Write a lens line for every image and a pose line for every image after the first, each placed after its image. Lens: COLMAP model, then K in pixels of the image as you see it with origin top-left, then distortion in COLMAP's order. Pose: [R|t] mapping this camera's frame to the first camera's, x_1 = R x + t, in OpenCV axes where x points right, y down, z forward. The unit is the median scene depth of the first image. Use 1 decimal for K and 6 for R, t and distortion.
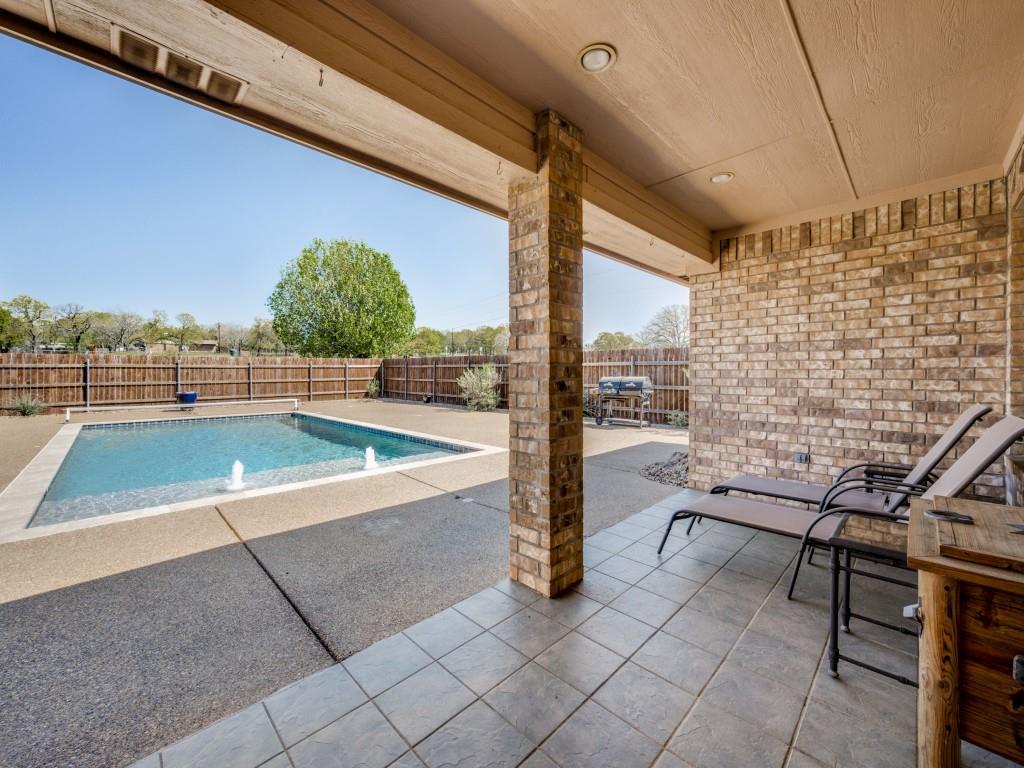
lens RADIAL K [[407.8, 0, 510.5], [0, 407.8, 378.4], [0, 0, 1]] dist [0.001064, 0.000161]
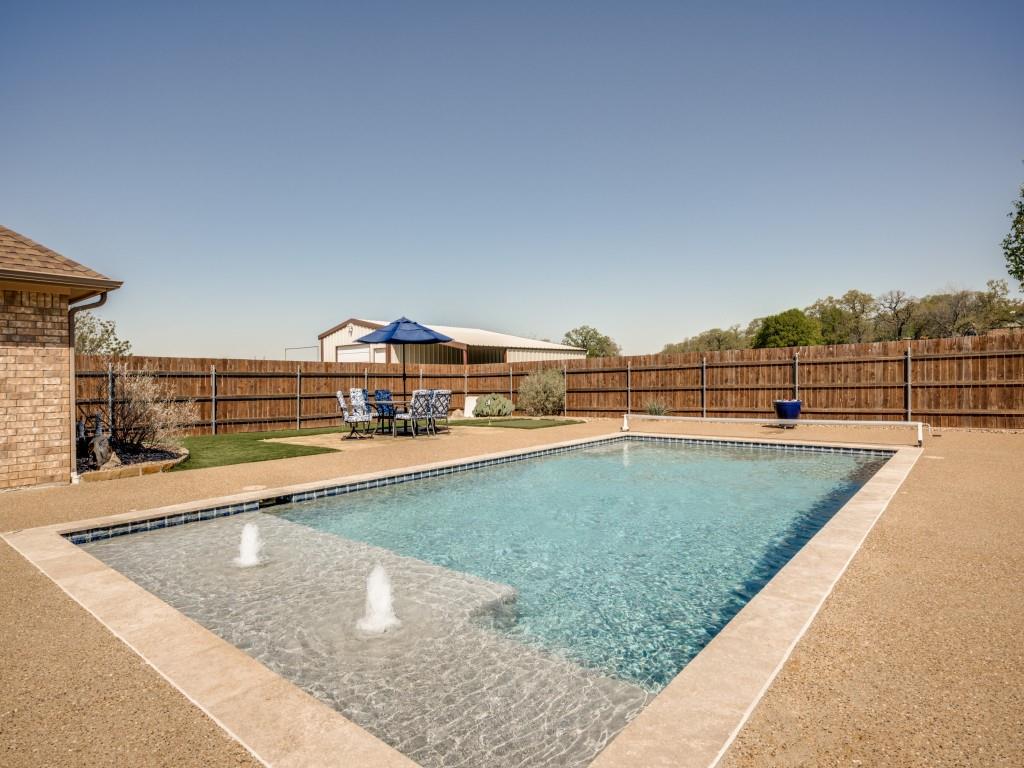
lens RADIAL K [[559.9, 0, 510.9], [0, 559.9, 372.9], [0, 0, 1]] dist [-0.002380, -0.000359]
pose [[0.097827, -0.015219, -0.995087, 0.059741], [0.007328, 0.999867, -0.014571, -0.000613], [0.995176, -0.005866, 0.097925, 0.380707]]
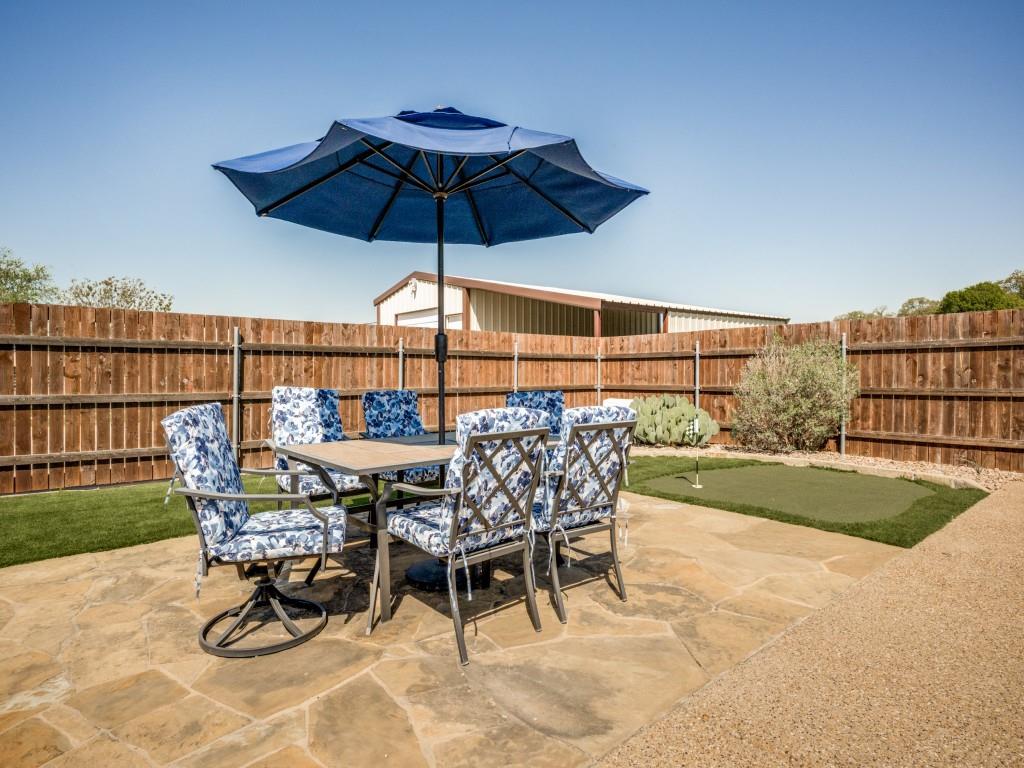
lens RADIAL K [[559.9, 0, 510.9], [0, 559.9, 372.9], [0, 0, 1]] dist [-0.002380, -0.000359]
pose [[-0.077886, 0.008187, -0.996929, -0.512606], [-0.005715, 0.999946, 0.008658, -0.000357], [0.996946, 0.006372, -0.077835, 0.350507]]
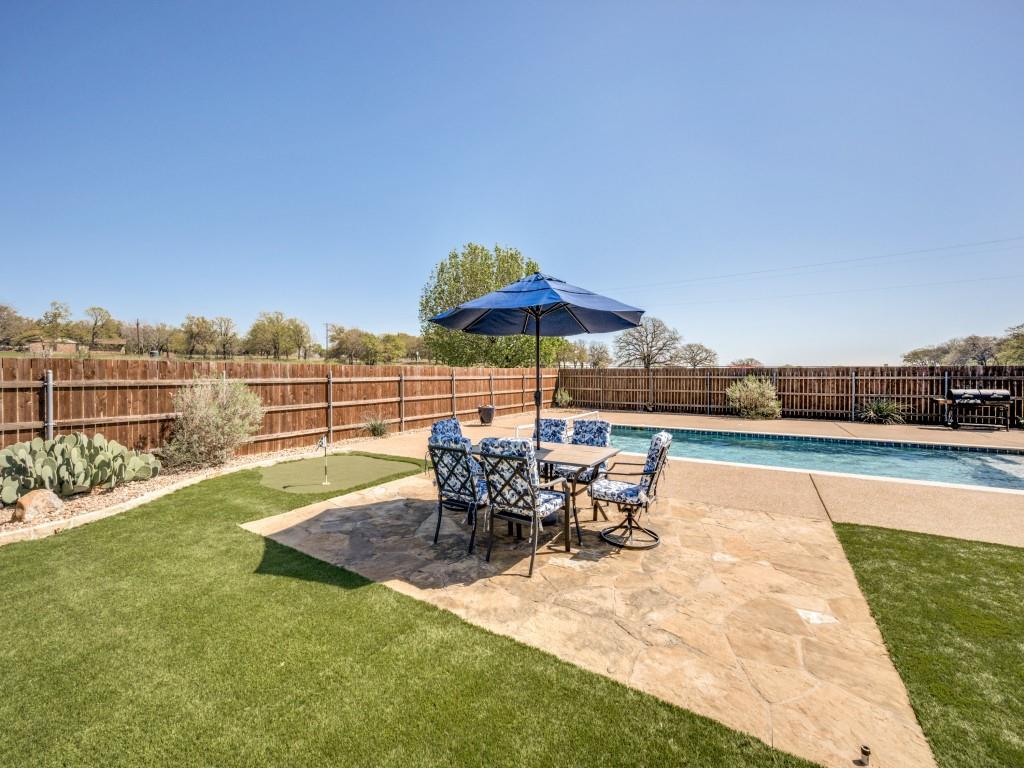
lens RADIAL K [[407.8, 0, 510.5], [0, 407.8, 378.4], [0, 0, 1]] dist [0.001064, 0.000161]
pose [[0.977394, -0.000508, 0.211424, -0.770188], [0.002884, 0.999936, -0.010929, -0.016397], [-0.211405, 0.011292, 0.977333, 0.055157]]
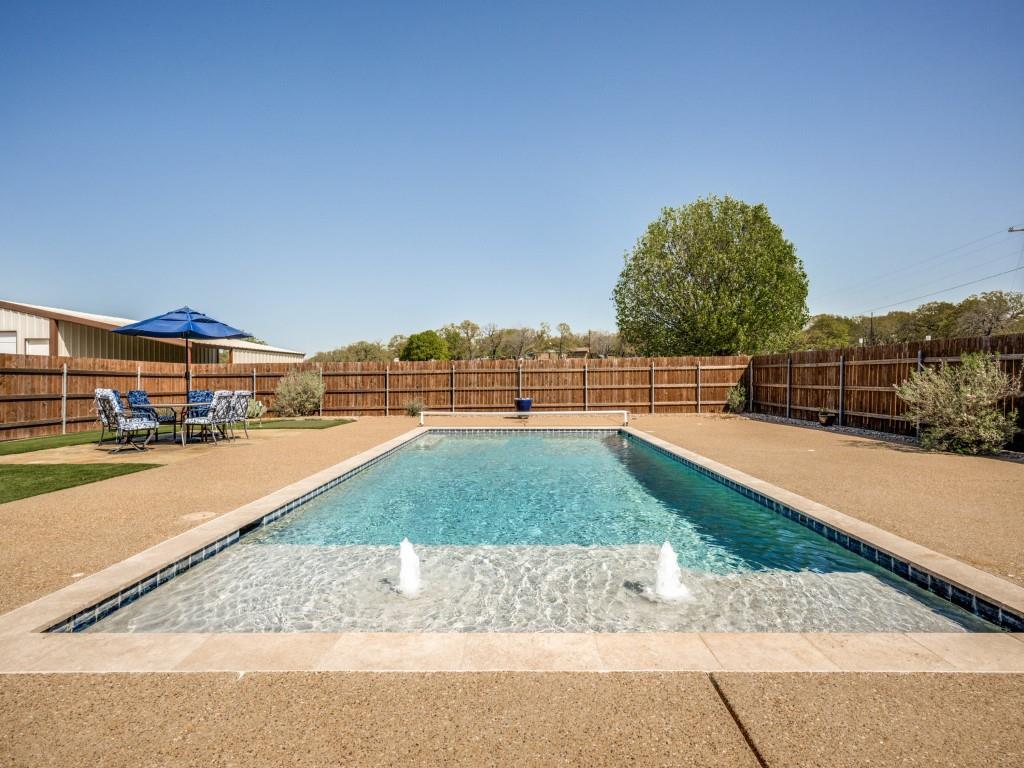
lens RADIAL K [[470.0, 0, 519.3], [0, 470.0, 387.3], [0, 0, 1]] dist [-0.000800, 0.000064]
pose [[0.709691, 0.007683, -0.704472, -0.040624], [-0.003944, 0.999968, 0.006932, 0.000860], [0.704502, -0.002141, 0.709698, 0.196941]]
